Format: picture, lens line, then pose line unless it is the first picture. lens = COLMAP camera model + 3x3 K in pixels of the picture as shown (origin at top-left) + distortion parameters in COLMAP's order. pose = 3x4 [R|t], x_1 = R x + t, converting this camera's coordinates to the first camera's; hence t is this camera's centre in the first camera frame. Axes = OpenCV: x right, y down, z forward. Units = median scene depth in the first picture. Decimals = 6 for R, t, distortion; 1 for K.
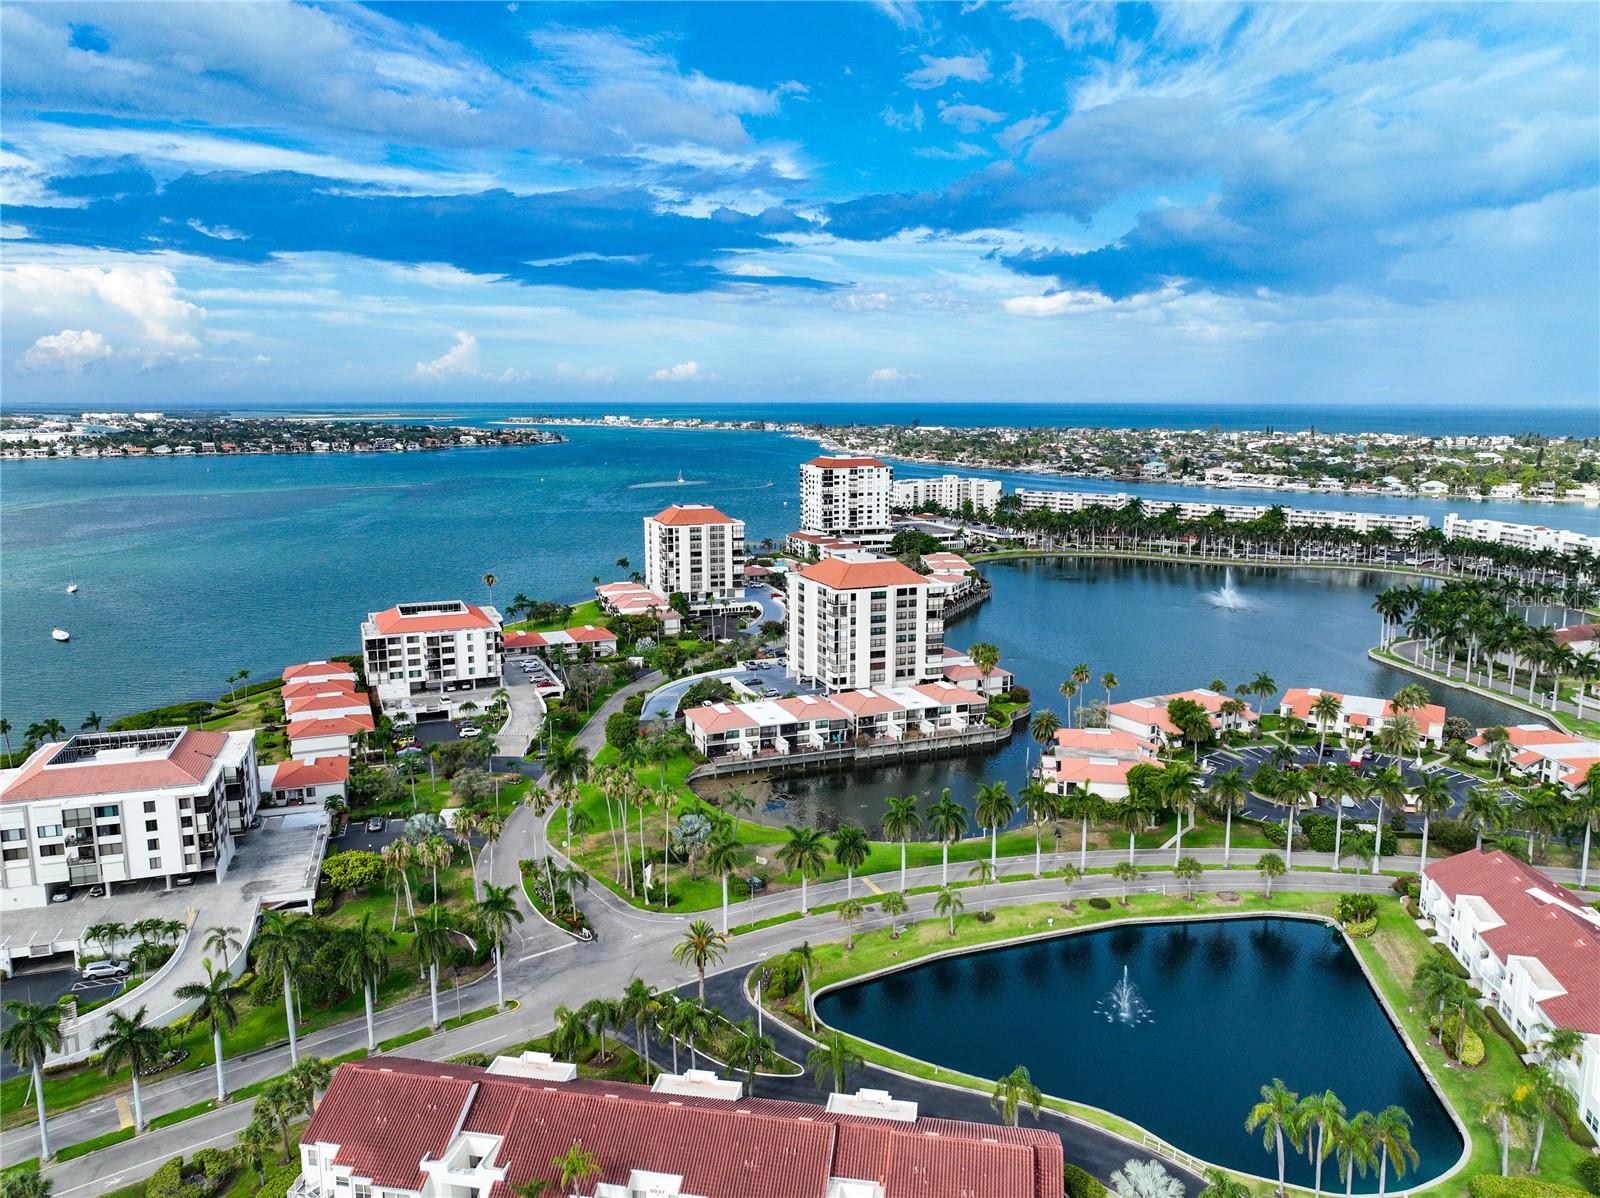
lens RADIAL K [[1134.9, 0, 795.1], [0, 1134.9, 583.7], [0, 0, 1]] dist [0.004746, 0.006800]
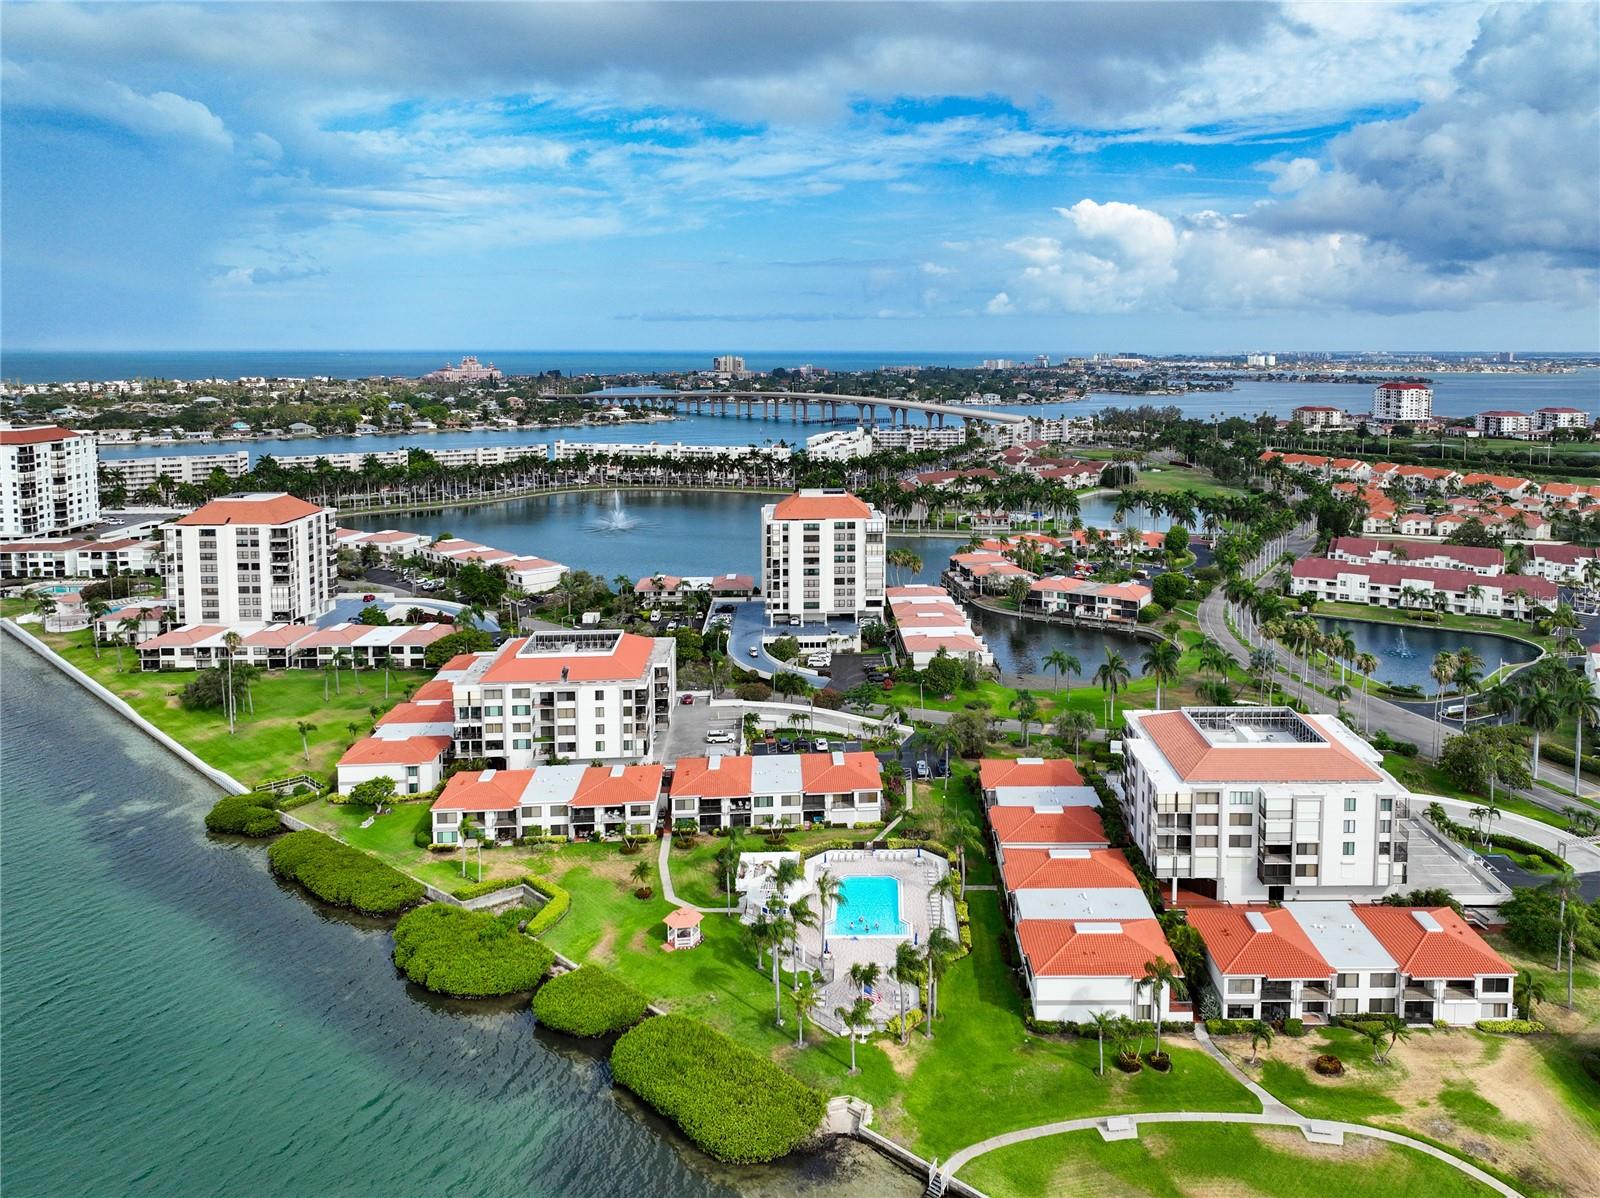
lens RADIAL K [[1174.0, 0, 890.2], [0, 1174.0, 427.3], [0, 0, 1]] dist [0.003971, 0.000111]
pose [[0.293577, -0.065982, 0.953656, -0.681776], [0.150787, 0.988322, 0.021961, -0.069142], [-0.943968, 0.137352, 0.300097, 0.419732]]
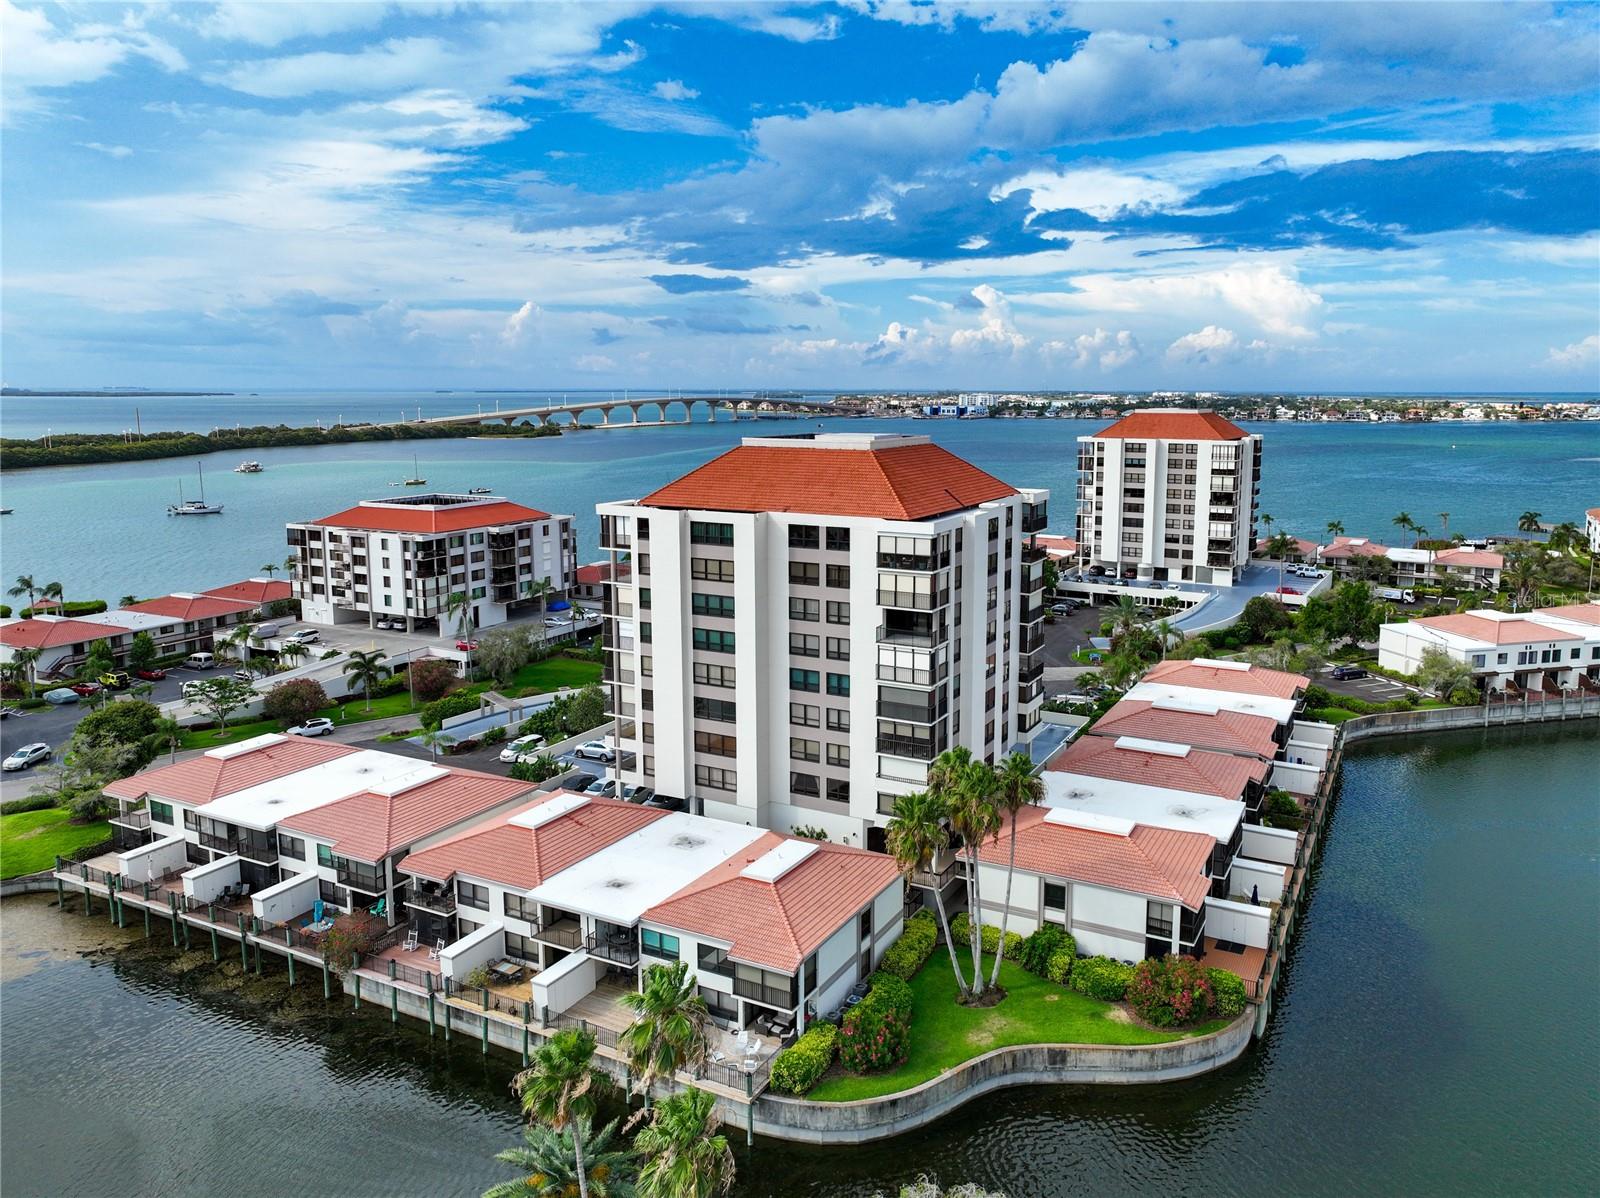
lens RADIAL K [[1154.5, 0, 852.7], [0, 1154.5, 550.3], [0, 0, 1]] dist [0.005095, 0.005491]
pose [[0.661098, 0.106919, -0.742642, 0.234595], [-0.122912, 0.991856, 0.033382, -0.000850], [0.740163, 0.069211, 0.668856, 0.535371]]
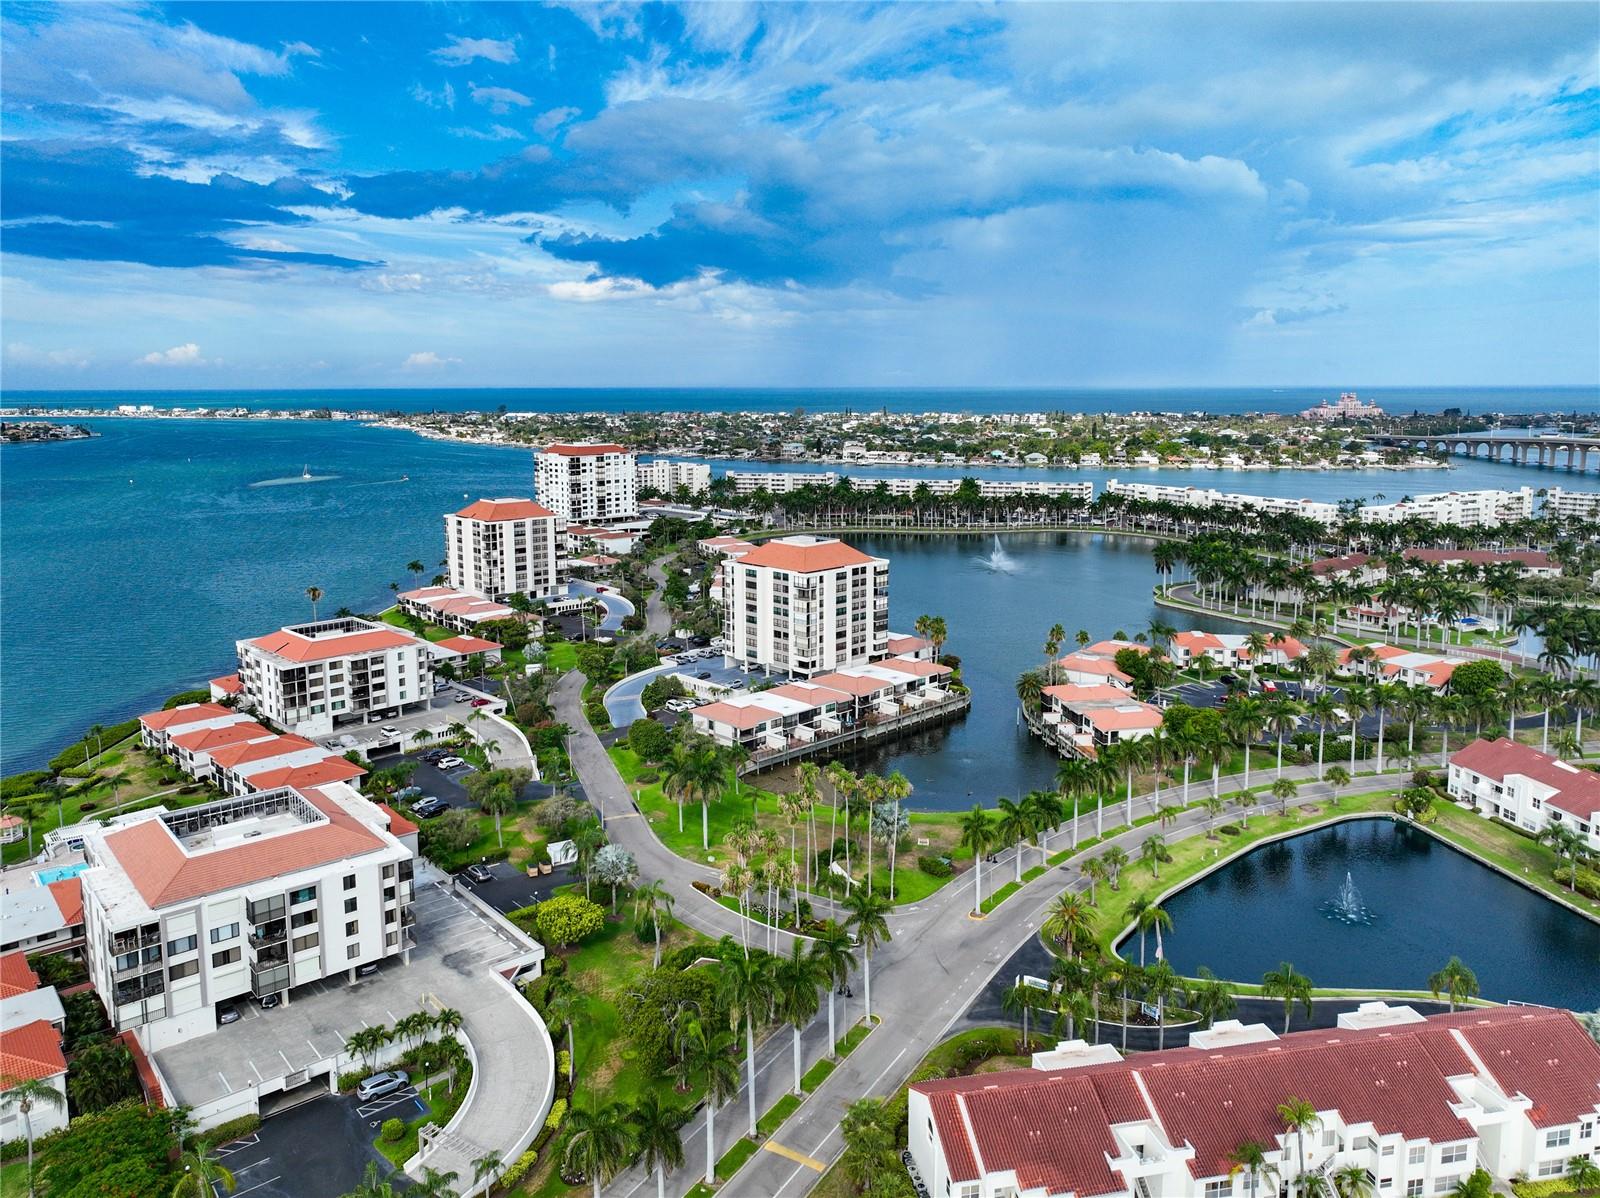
lens RADIAL K [[1154.3, 0, 801.1], [0, 1154.3, 514.3], [0, 0, 1]] dist [-0.004083, 0.027604]
pose [[0.924789, -0.047919, 0.377451, -0.229943], [0.066268, 0.997161, -0.035767, -0.006845], [-0.374665, 0.058090, 0.925339, 0.037455]]
